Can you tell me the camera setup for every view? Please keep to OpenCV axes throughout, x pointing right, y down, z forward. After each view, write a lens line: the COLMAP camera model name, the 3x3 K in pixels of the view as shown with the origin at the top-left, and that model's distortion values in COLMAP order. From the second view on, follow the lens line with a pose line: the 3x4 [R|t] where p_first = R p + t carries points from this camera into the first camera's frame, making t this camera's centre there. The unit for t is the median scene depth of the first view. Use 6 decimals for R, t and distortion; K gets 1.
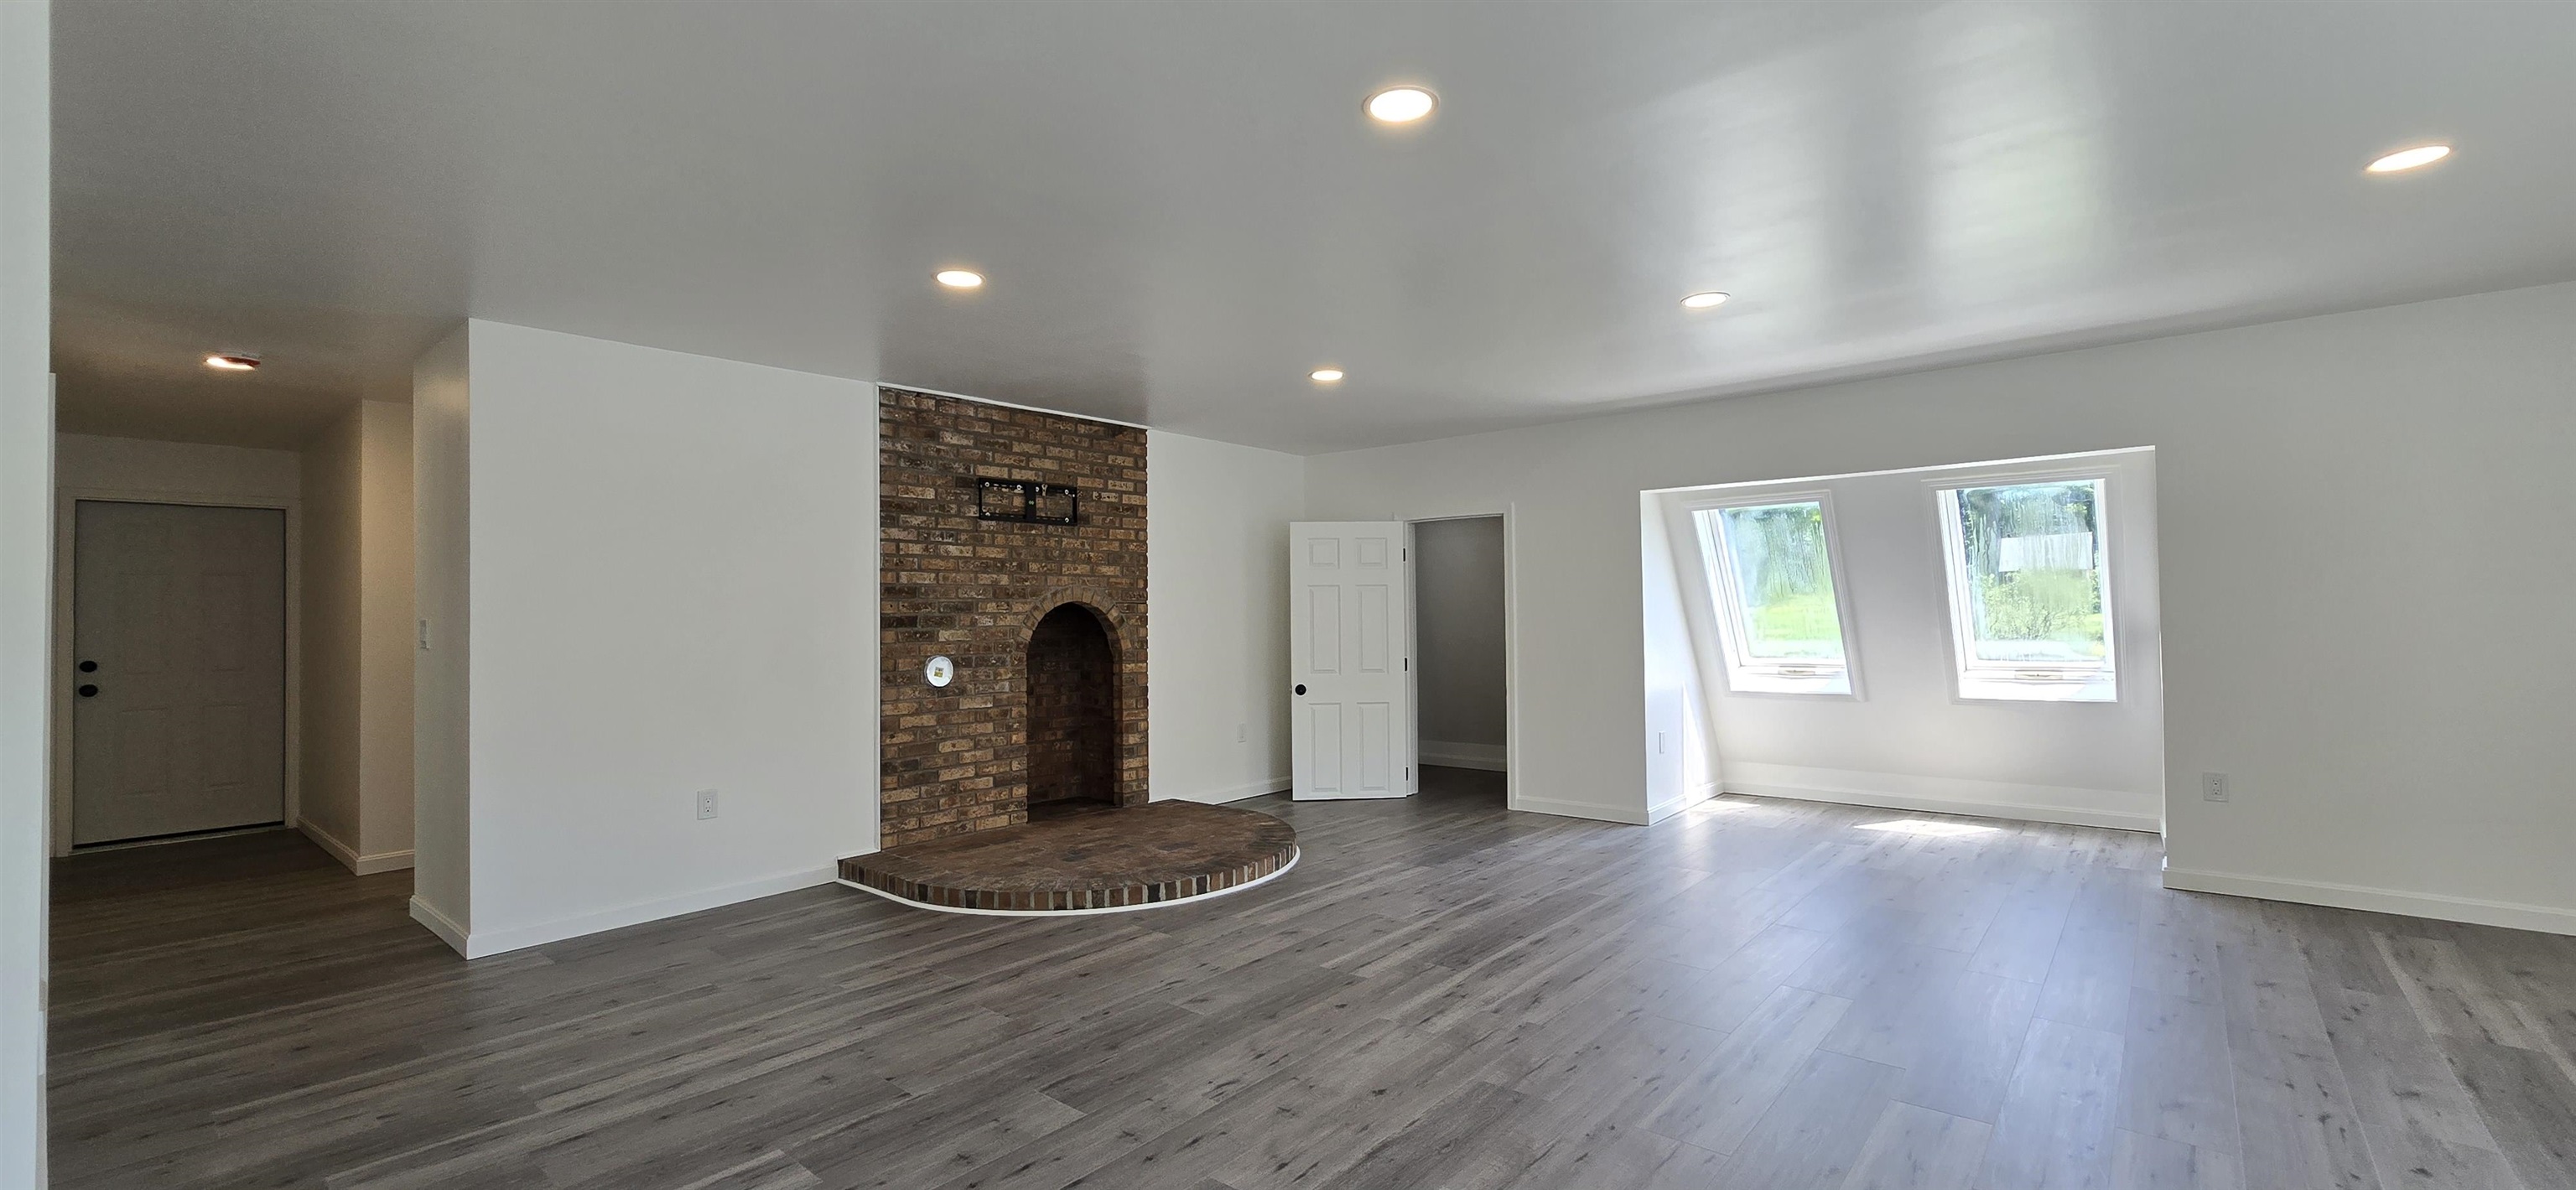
lens RADIAL K [[1052.6, 0, 1284.1], [0, 1052.6, 592.6], [0, 0, 1]] dist [-0.005992, 0.000604]
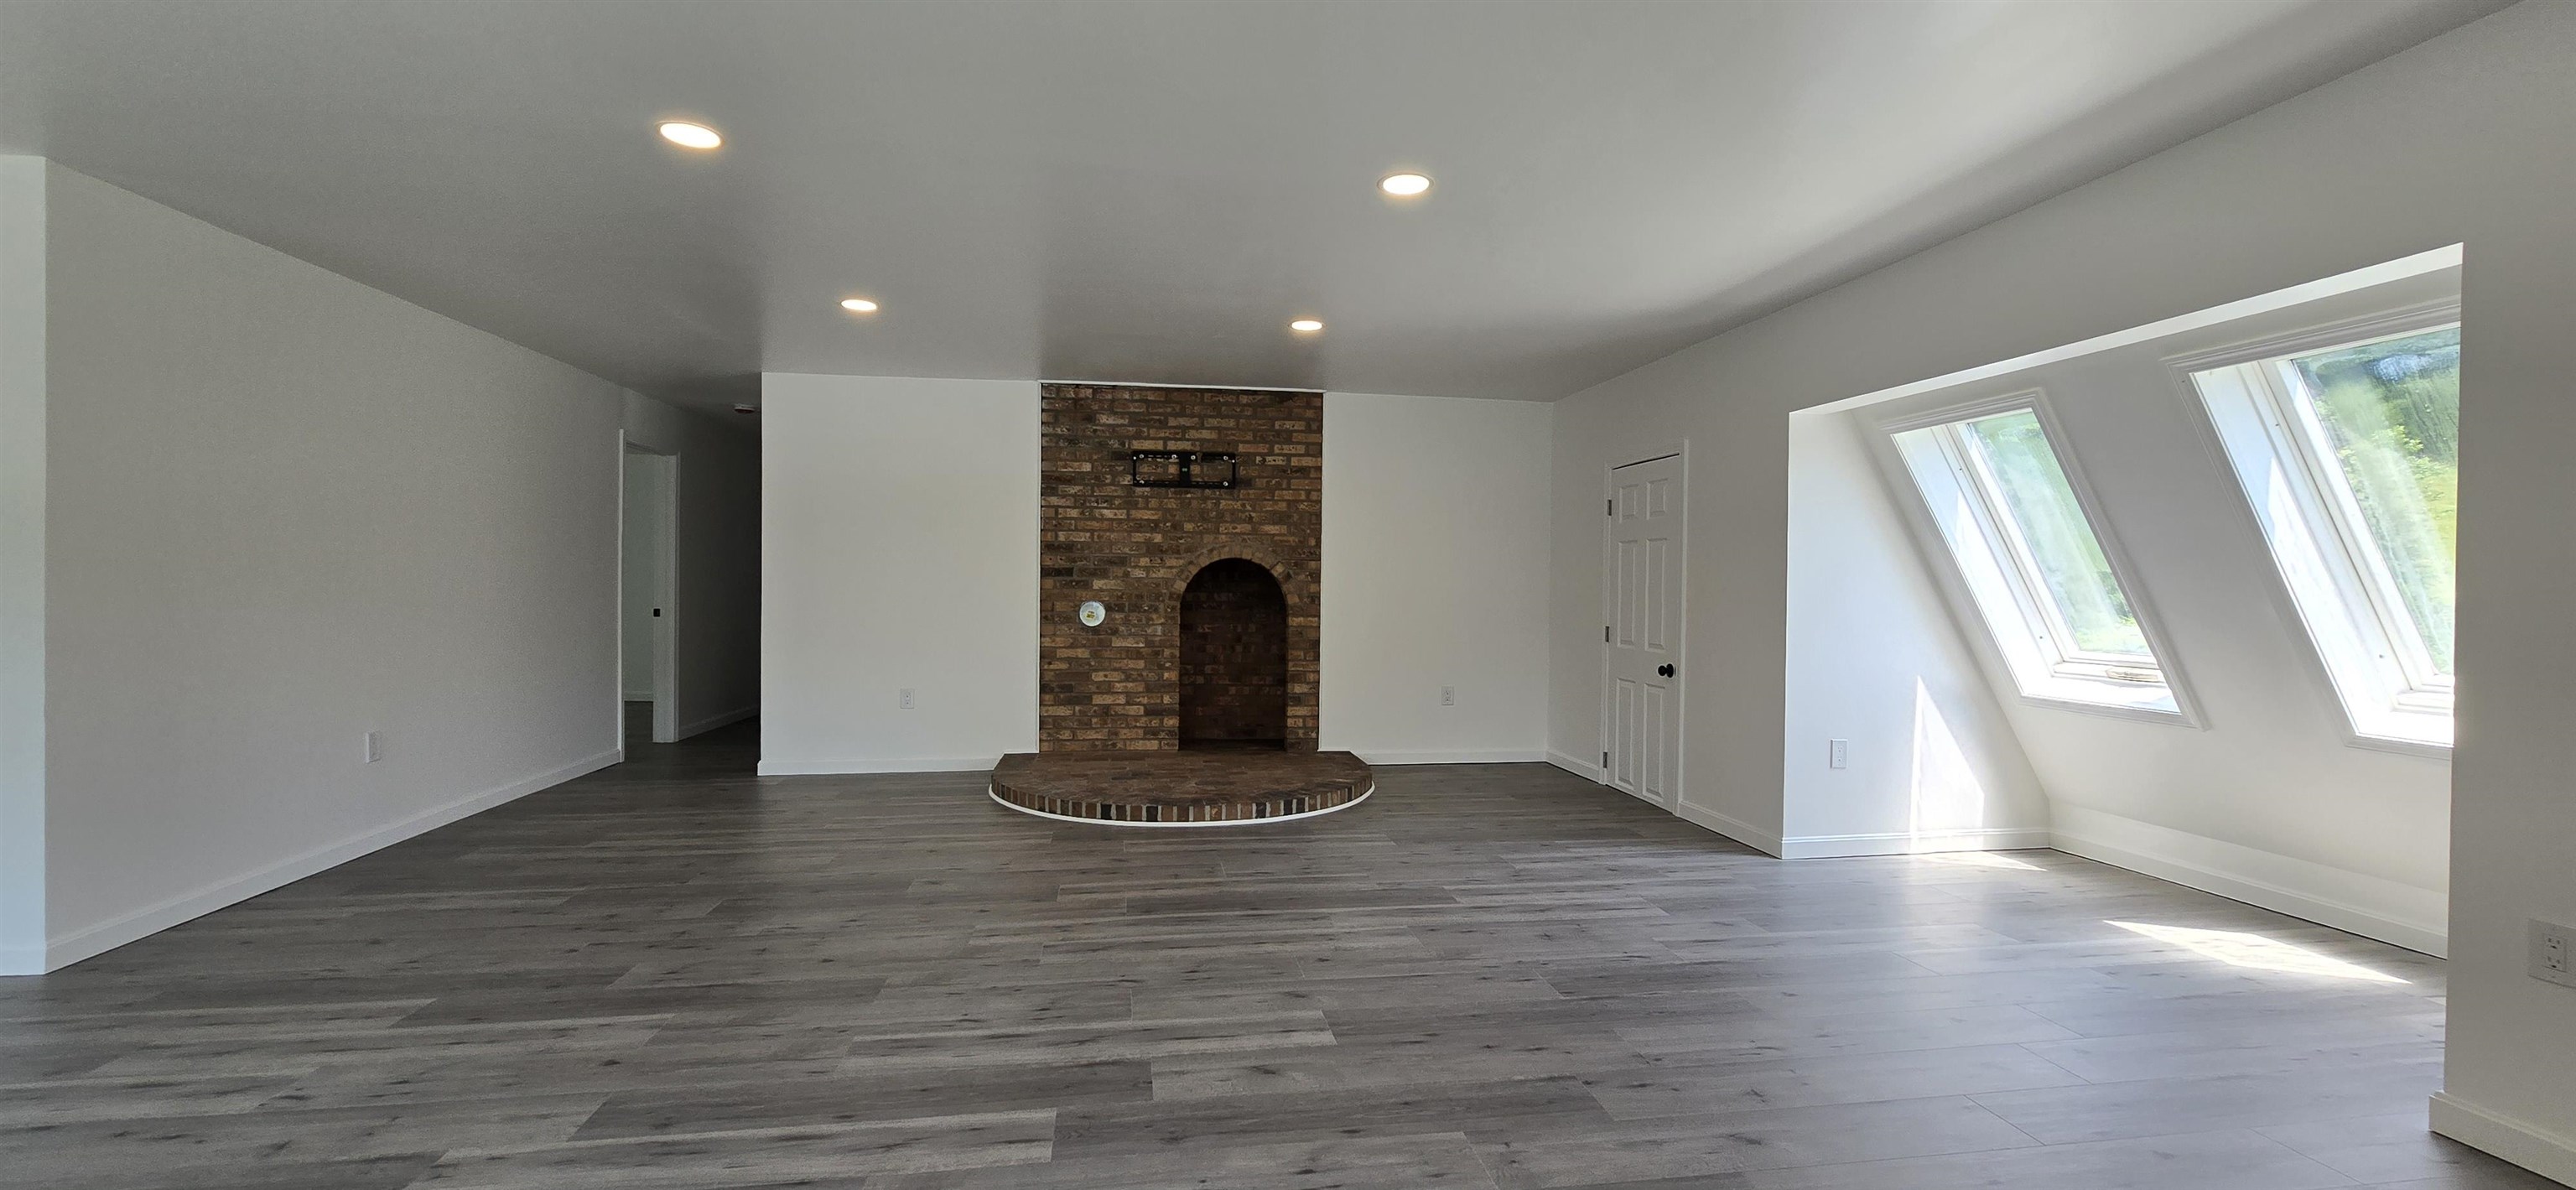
lens RADIAL K [[1052.6, 0, 1284.1], [0, 1052.6, 592.6], [0, 0, 1]] dist [-0.005992, 0.000604]
pose [[0.756930, 0.025749, -0.652988, 0.598347], [-0.005367, 0.999435, 0.033189, 0.008625], [0.653474, -0.021617, 0.756641, 0.215516]]
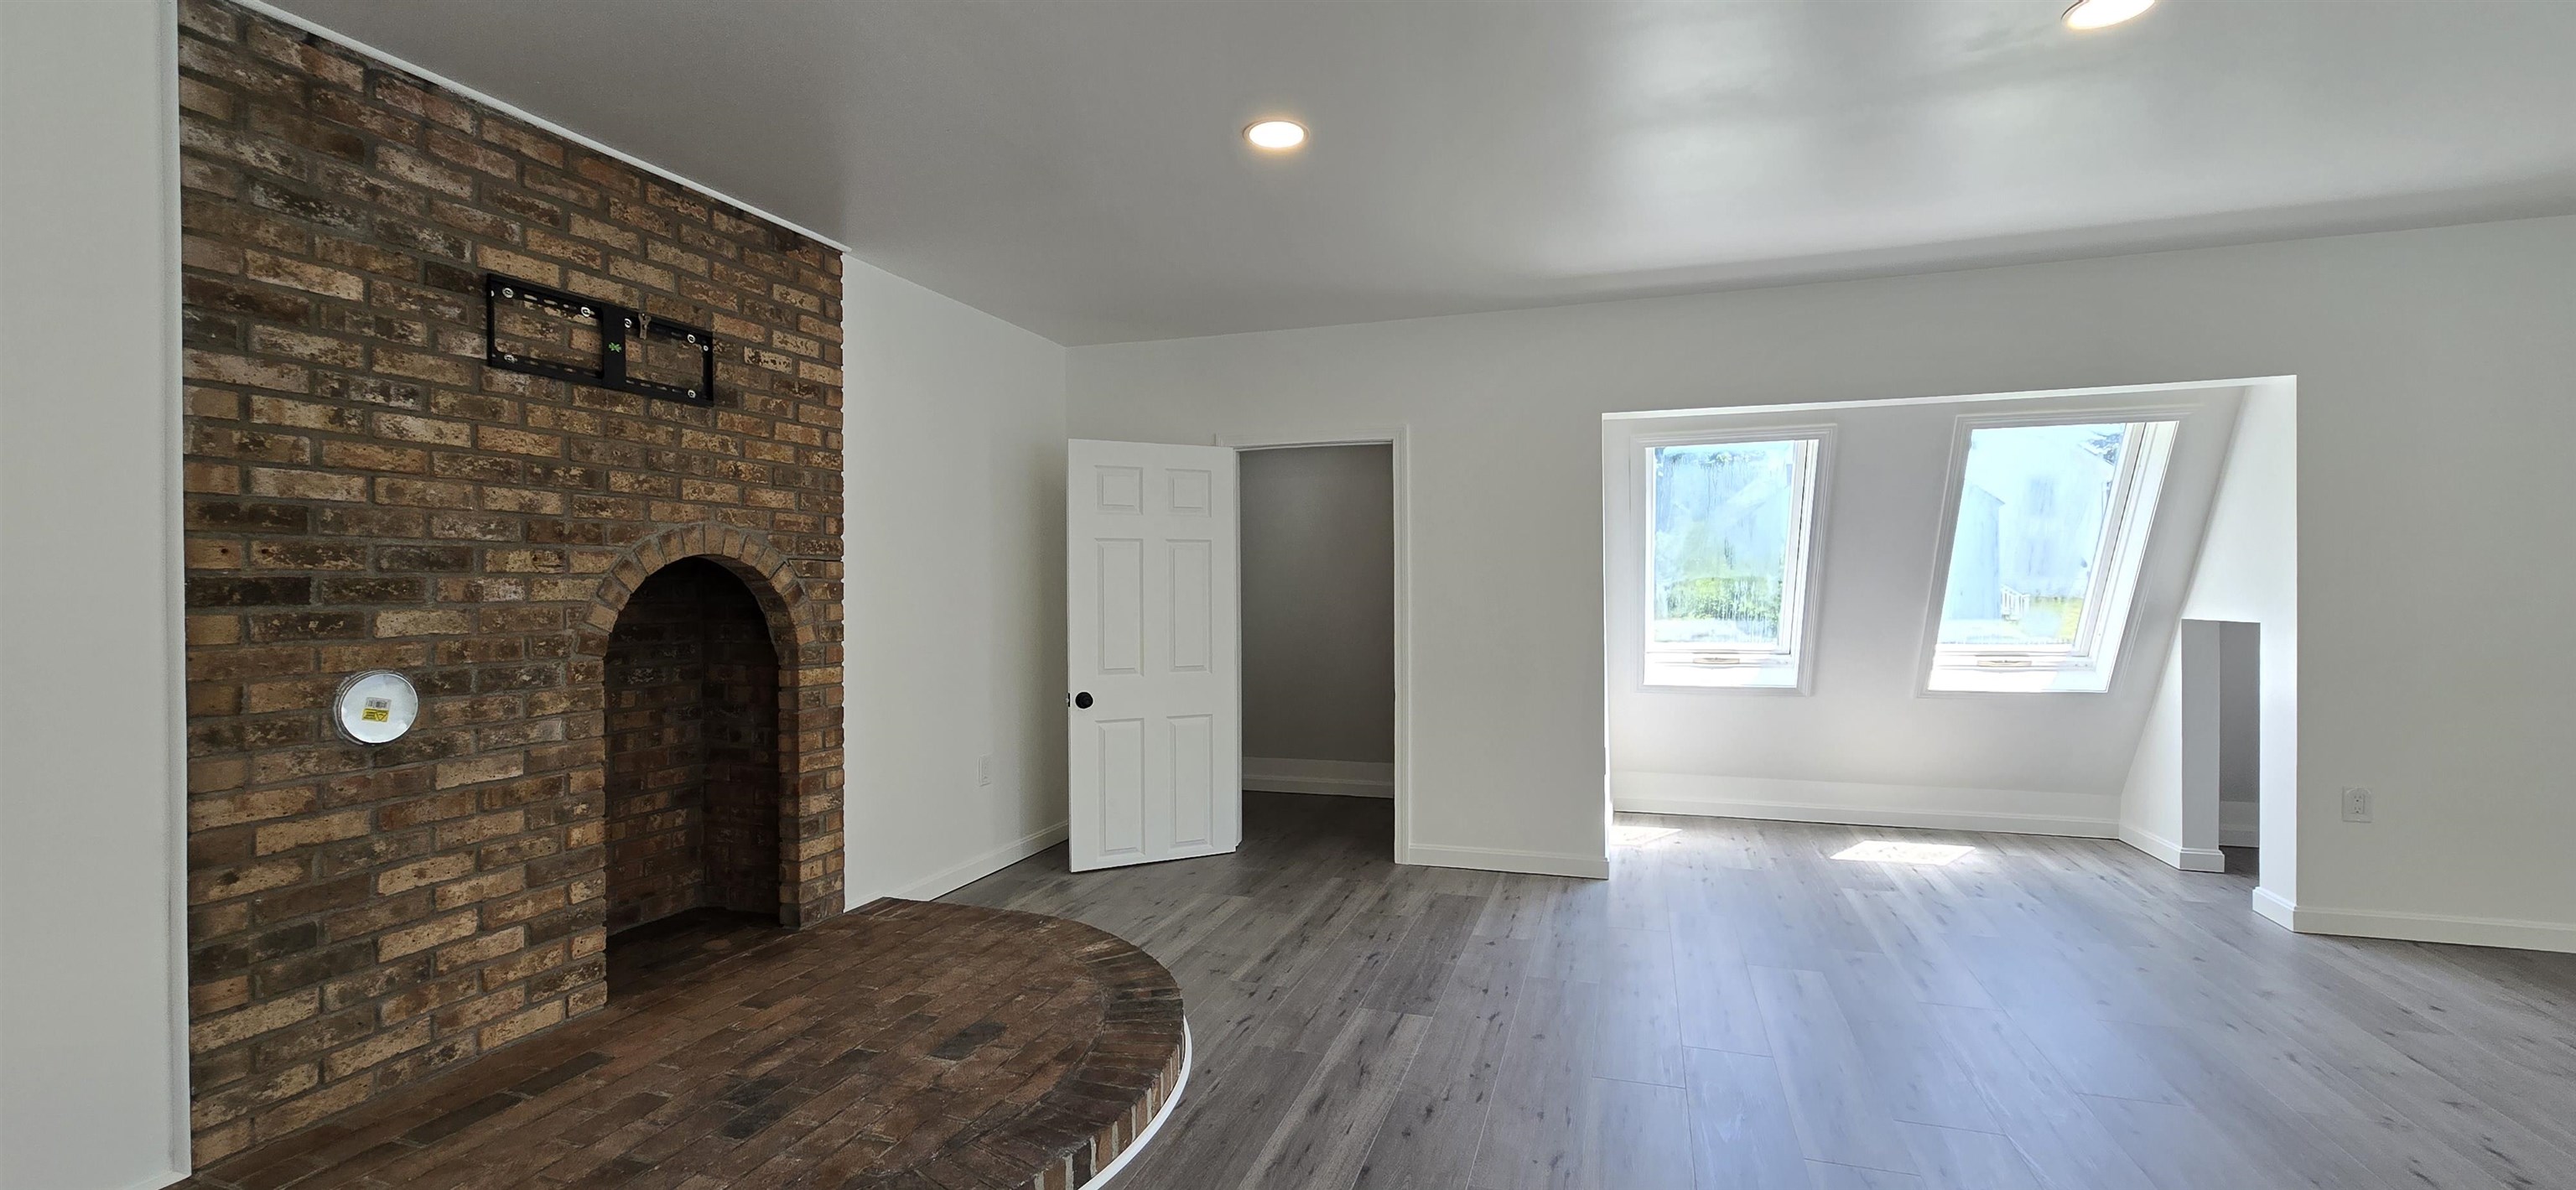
lens RADIAL K [[1052.6, 0, 1284.1], [0, 1052.6, 592.6], [0, 0, 1]] dist [-0.005992, 0.000604]
pose [[0.928421, 0.004393, 0.371503, -0.136571], [-0.013764, 0.999650, 0.022576, 0.012640], [-0.371274, -0.026073, 0.928157, 0.444285]]
